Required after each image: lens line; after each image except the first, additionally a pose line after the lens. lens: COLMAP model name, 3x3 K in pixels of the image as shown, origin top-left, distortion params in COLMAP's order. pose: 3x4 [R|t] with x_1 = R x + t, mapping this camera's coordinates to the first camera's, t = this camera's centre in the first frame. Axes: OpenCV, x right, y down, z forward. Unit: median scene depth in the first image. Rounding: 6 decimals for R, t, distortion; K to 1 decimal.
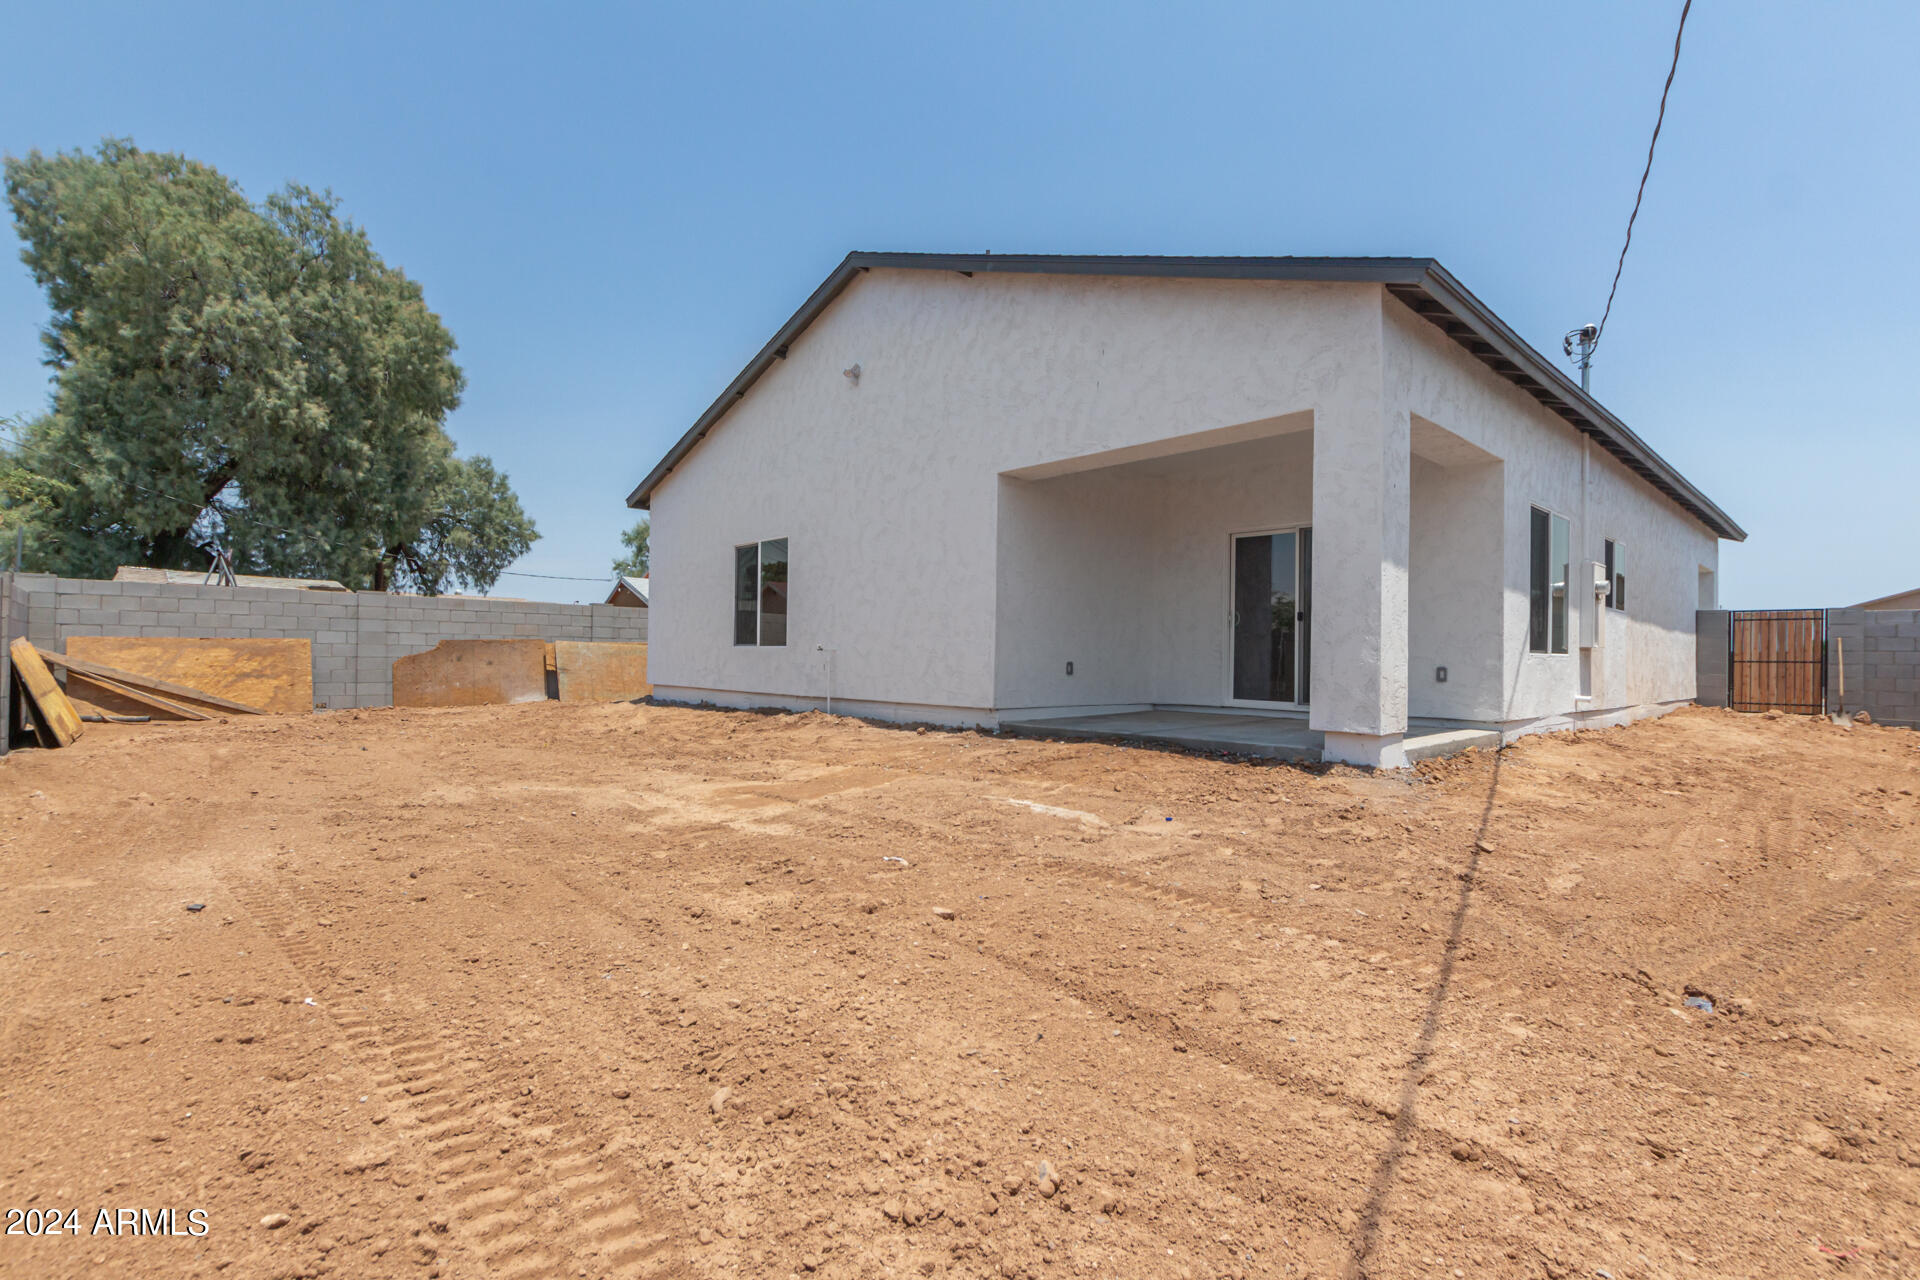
lens RADIAL K [[888.7, 0, 961.5], [0, 888.7, 638.8], [0, 0, 1]] dist [0.003678, -0.001849]
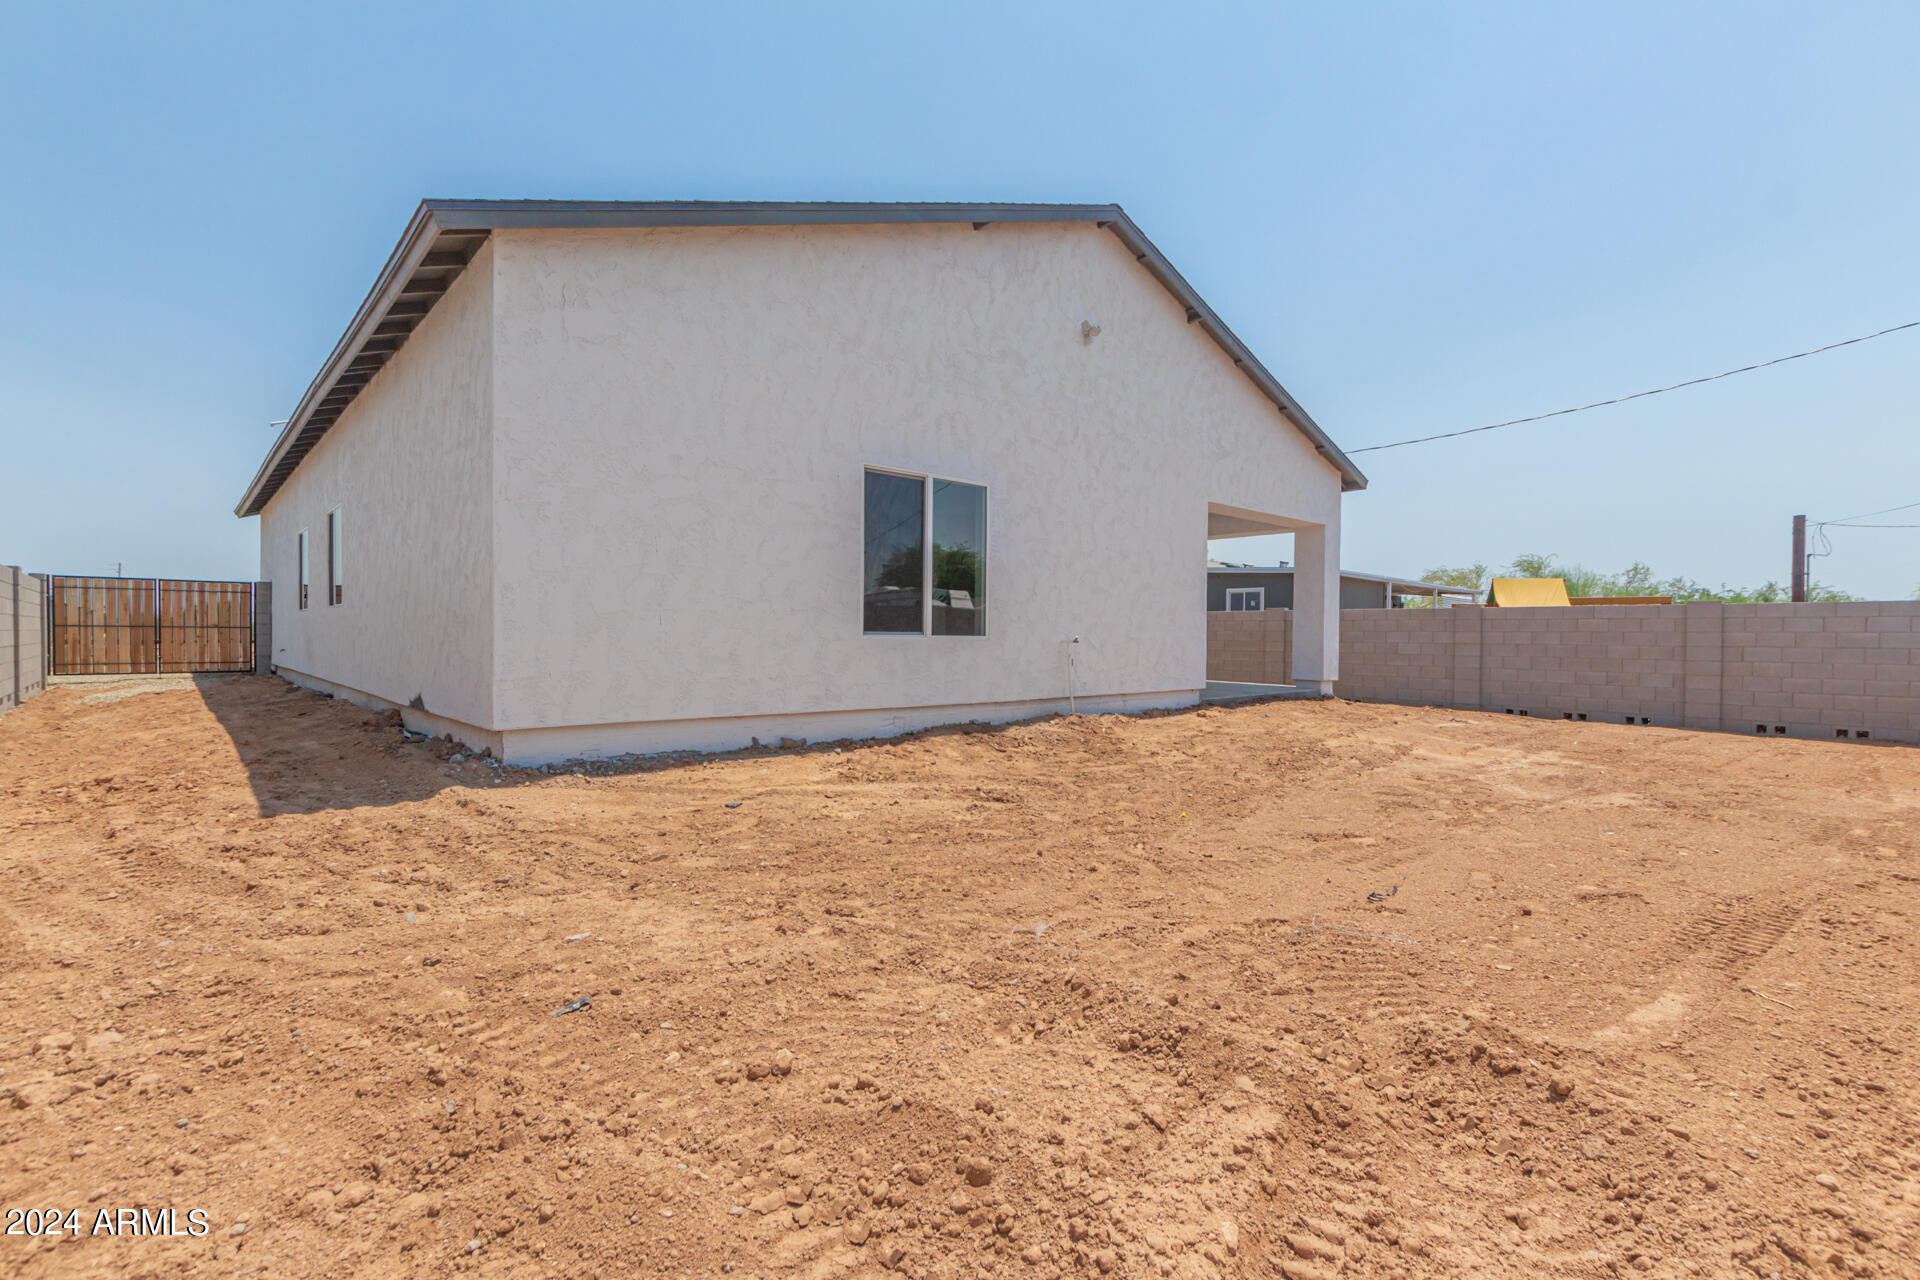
lens RADIAL K [[888.7, 0, 961.1], [0, 888.7, 648.1], [0, 0, 1]] dist [0.003678, -0.001849]
pose [[0.007467, -0.027144, 0.999604, -0.932432], [-0.029486, 0.999191, 0.027353, -0.002313], [-0.999537, -0.029678, 0.006661, 1.017824]]
